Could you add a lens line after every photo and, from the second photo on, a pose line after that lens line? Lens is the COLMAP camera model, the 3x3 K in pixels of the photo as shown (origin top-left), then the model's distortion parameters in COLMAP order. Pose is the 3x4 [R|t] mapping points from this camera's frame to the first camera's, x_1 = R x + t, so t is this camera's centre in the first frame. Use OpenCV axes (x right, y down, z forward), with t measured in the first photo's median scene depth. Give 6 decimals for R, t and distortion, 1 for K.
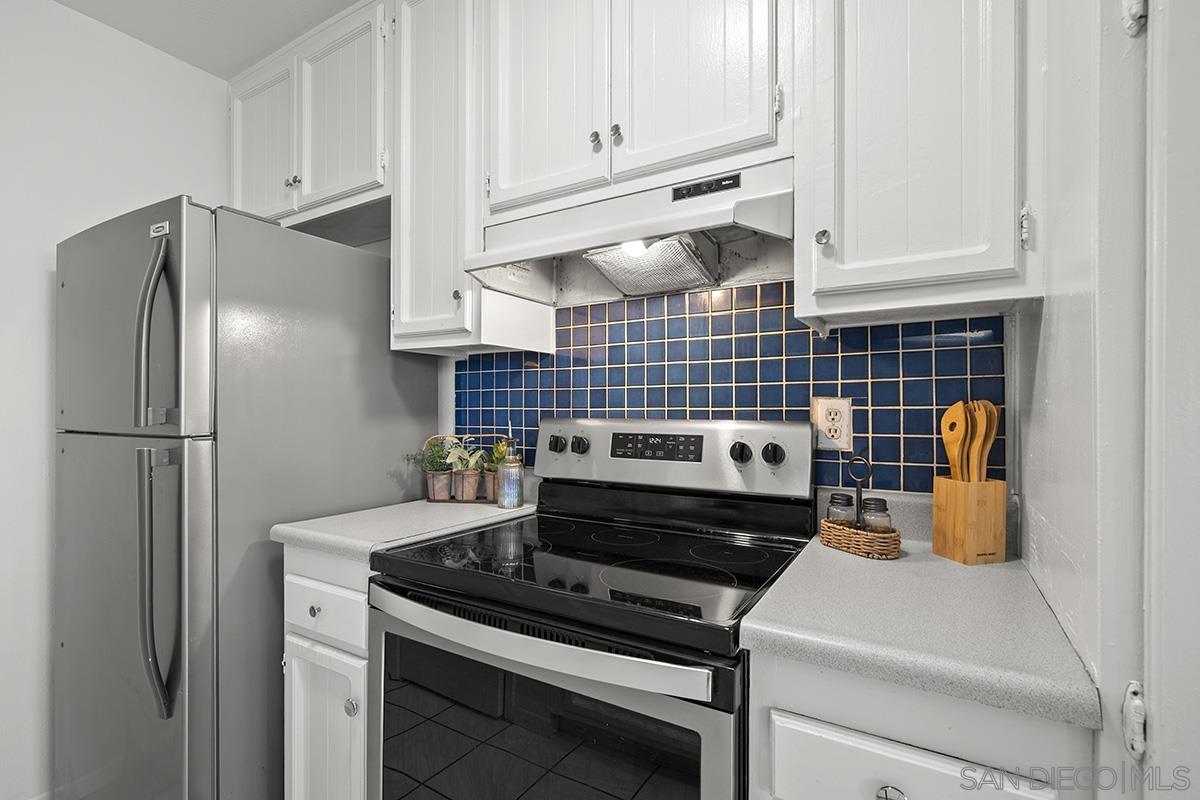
lens RADIAL K [[551.7, 0, 593.3], [0, 551.7, 408.5], [0, 0, 1]] dist [-0.001947, 0.000398]
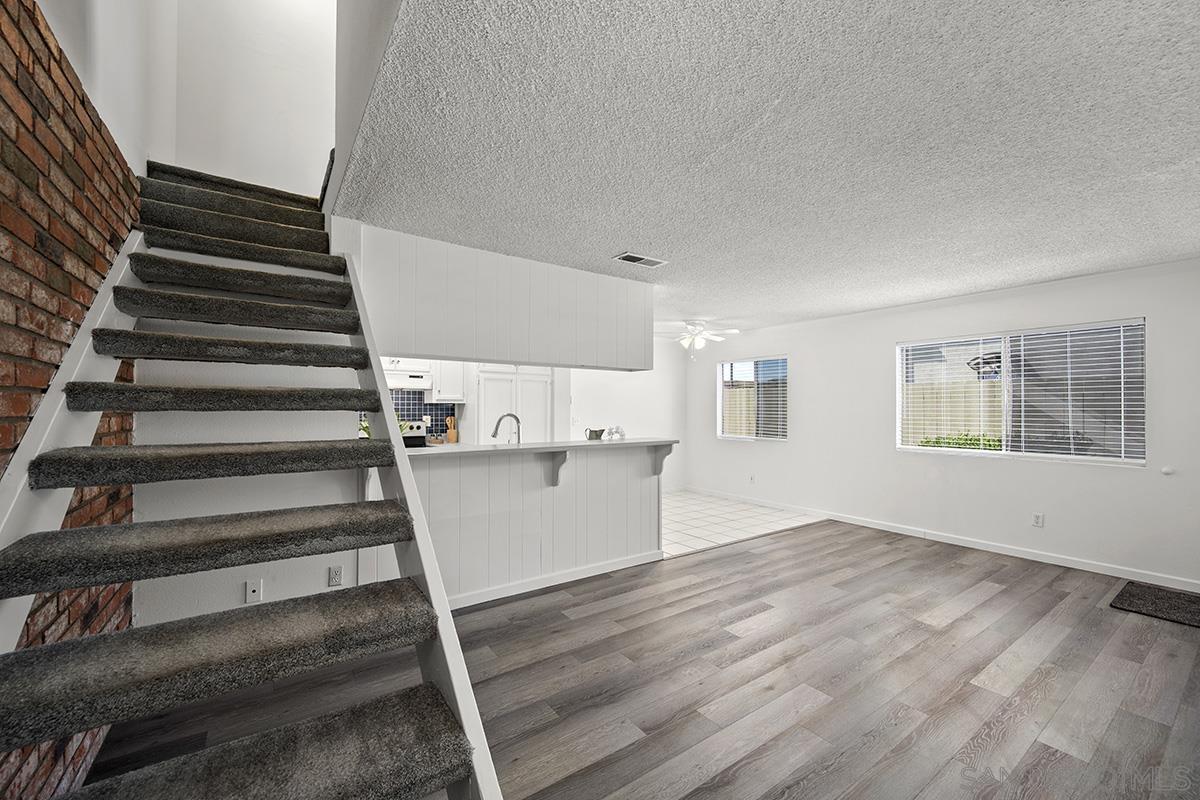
lens RADIAL K [[471.5, 0, 599.5], [0, 471.5, 400.7], [0, 0, 1]] dist [0.000554, 0.000393]
pose [[0.397489, 0.017748, 0.917435, -2.670788], [-0.003739, 0.999836, -0.017723, -0.081389], [-0.917599, 0.003614, 0.397490, -1.980668]]
